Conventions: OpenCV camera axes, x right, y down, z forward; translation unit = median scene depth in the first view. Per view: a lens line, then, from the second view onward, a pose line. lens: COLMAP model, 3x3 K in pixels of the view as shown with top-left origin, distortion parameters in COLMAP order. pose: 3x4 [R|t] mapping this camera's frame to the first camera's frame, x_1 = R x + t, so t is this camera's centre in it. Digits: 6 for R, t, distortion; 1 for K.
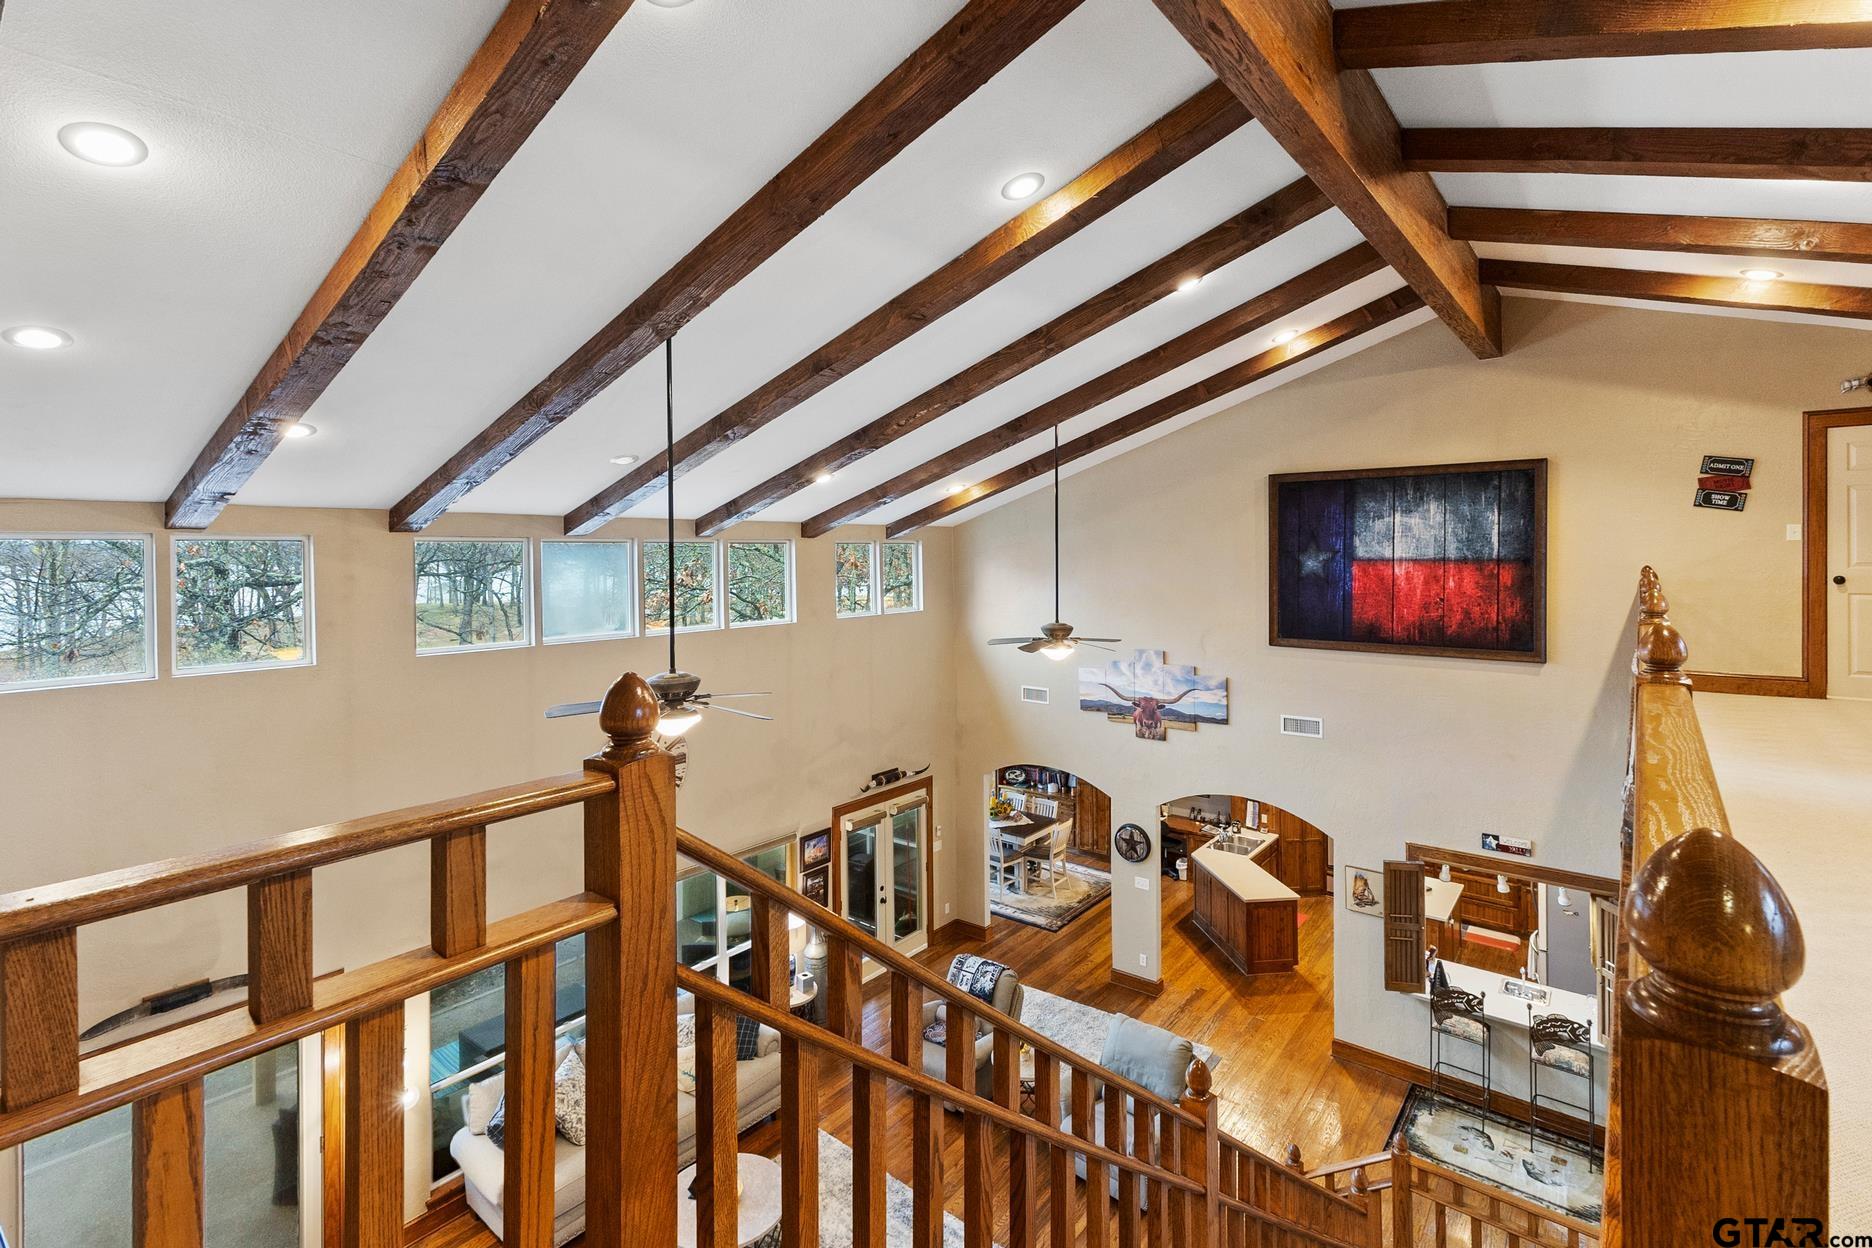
lens RADIAL K [[896.8, 0, 947.8], [0, 896.8, 559.2], [0, 0, 1]] dist [0.018424, -0.005291]
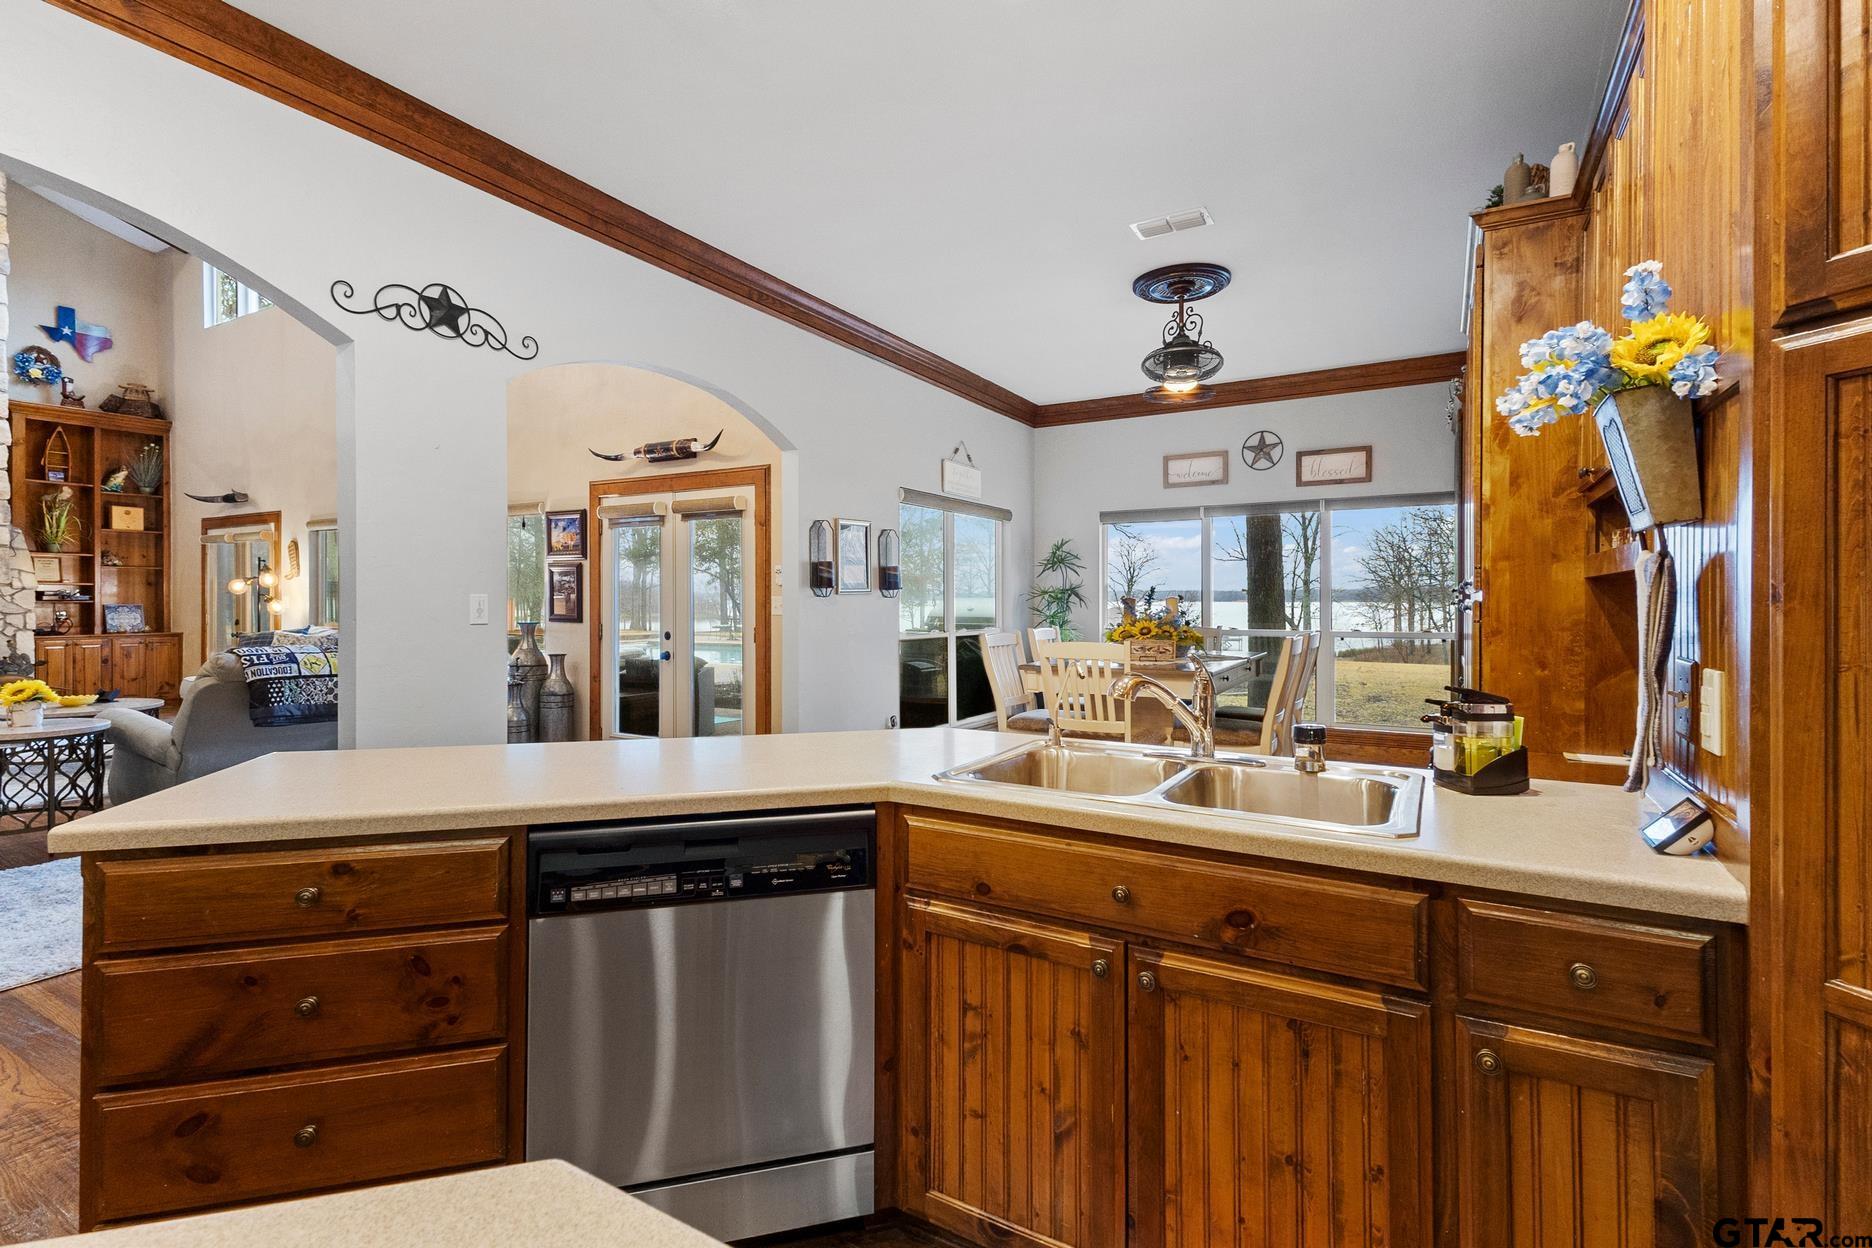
lens RADIAL K [[868.5, 0, 925.0], [0, 868.5, 594.3], [0, 0, 1]] dist [0.020430, -0.004149]
pose [[0.133409, -0.001652, -0.991060, 0.587951], [-0.012735, 0.999913, -0.003381, 0.371501], [0.990979, 0.013072, 0.133376, 1.198891]]
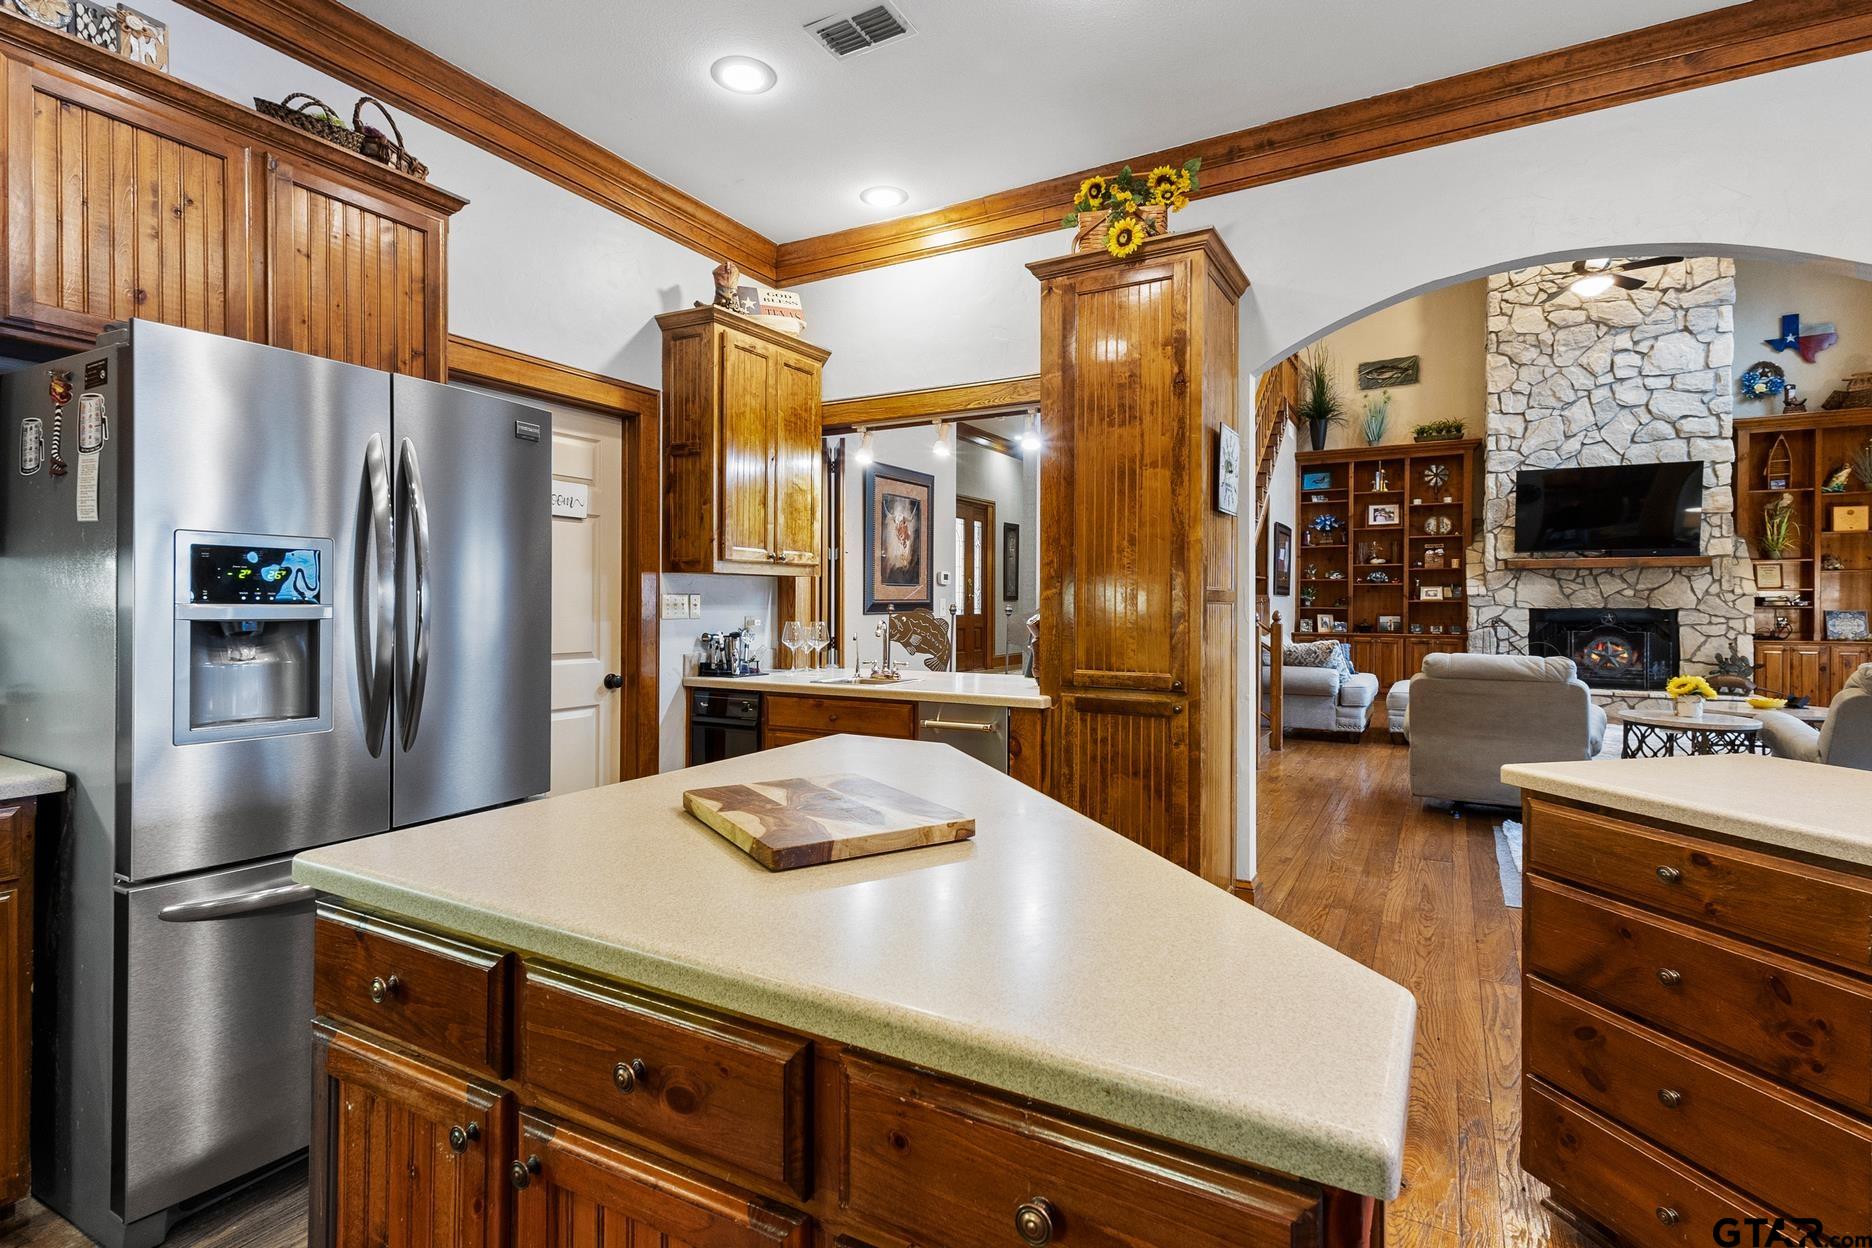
lens RADIAL K [[896.8, 0, 931.7], [0, 896.8, 613.3], [0, 0, 1]] dist [0.018424, -0.005291]
pose [[-0.990080, 0.003268, -0.140464, 0.582400], [0.000100, 0.999746, 0.022553, 0.372017], [0.140502, 0.022315, -0.989829, 1.259470]]
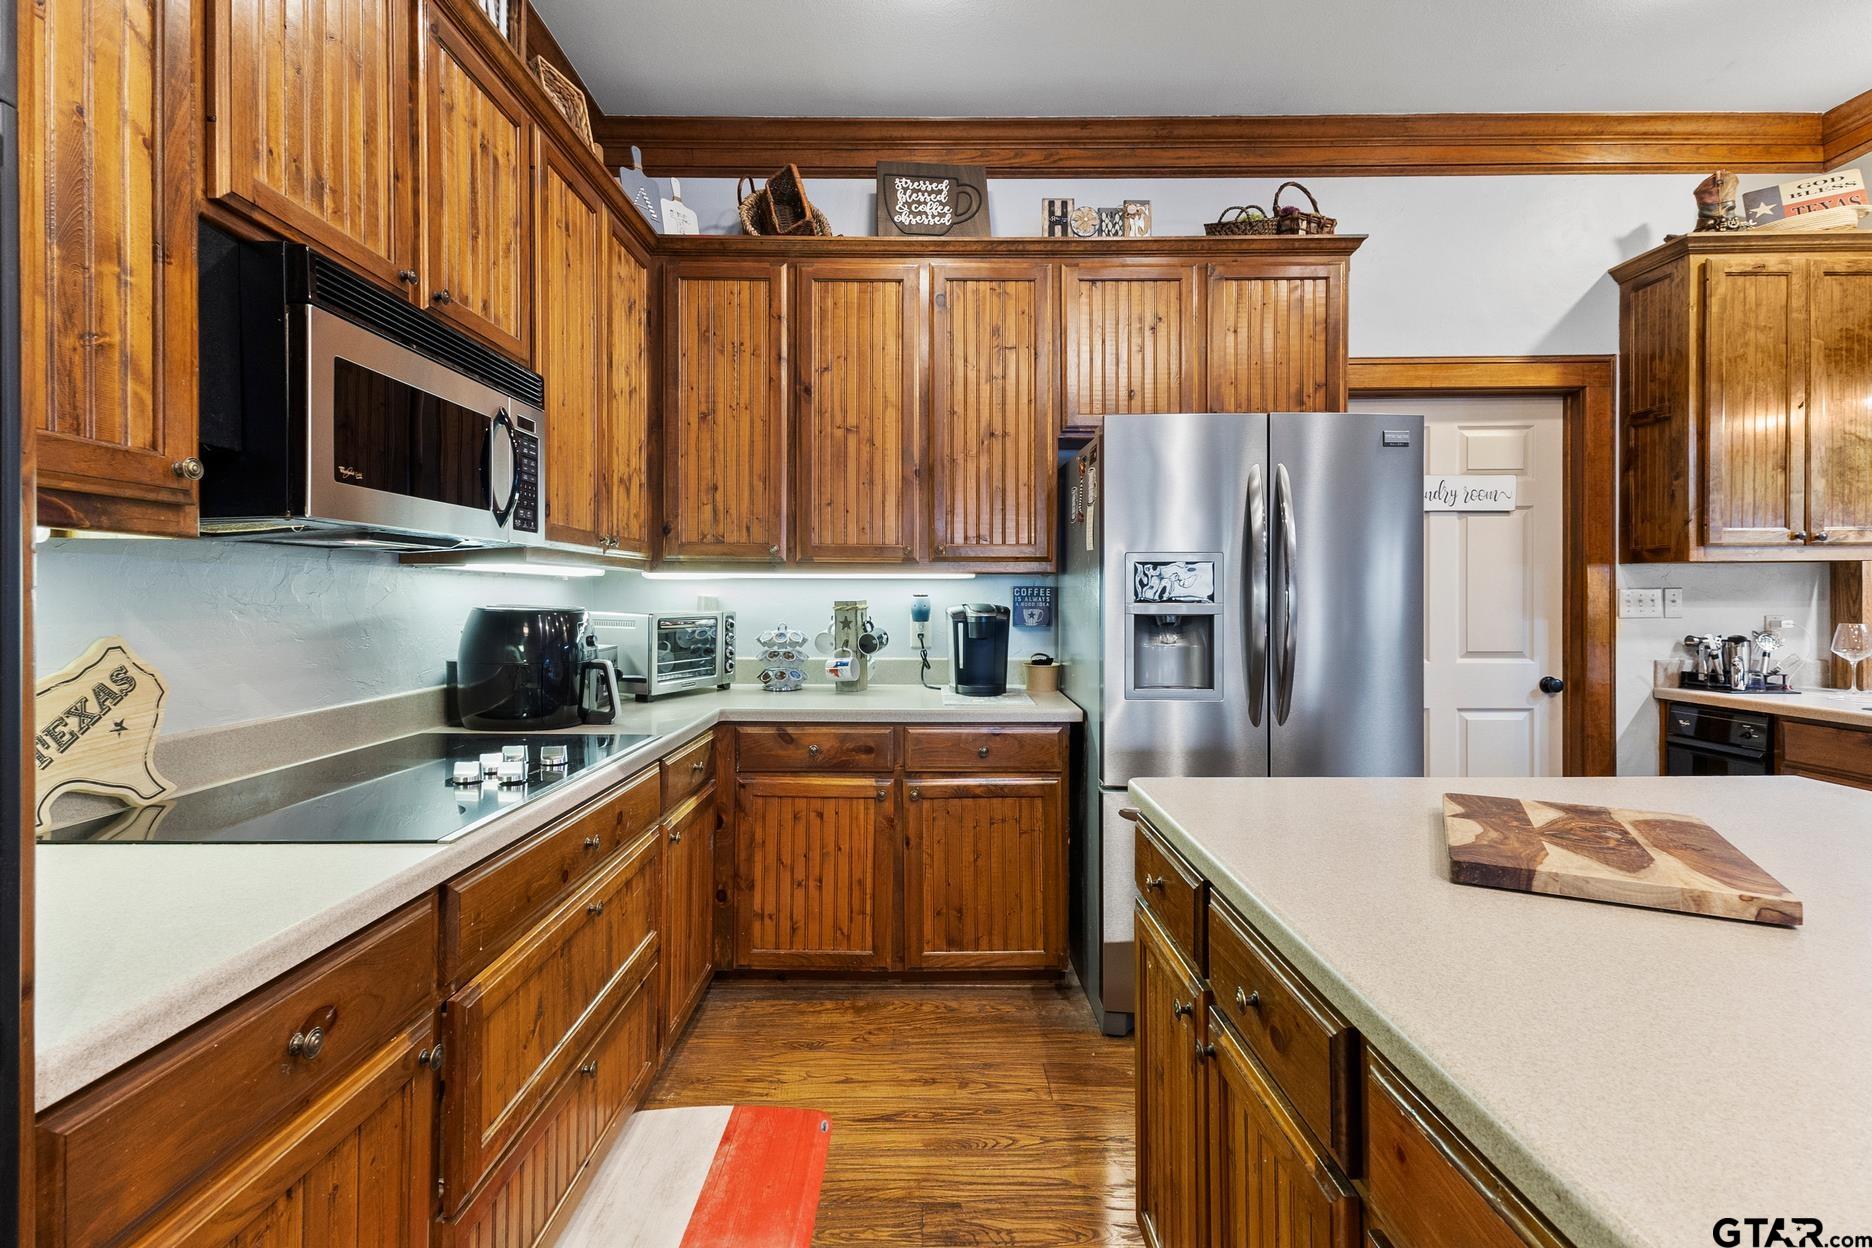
lens RADIAL K [[868.5, 0, 933.4], [0, 868.5, 594.8], [0, 0, 1]] dist [0.020430, -0.004149]
pose [[-0.611566, 0.008468, 0.791148, 0.538610], [0.014382, 0.999896, 0.000415, 0.370909], [-0.791063, 0.011632, -0.611624, 1.260835]]
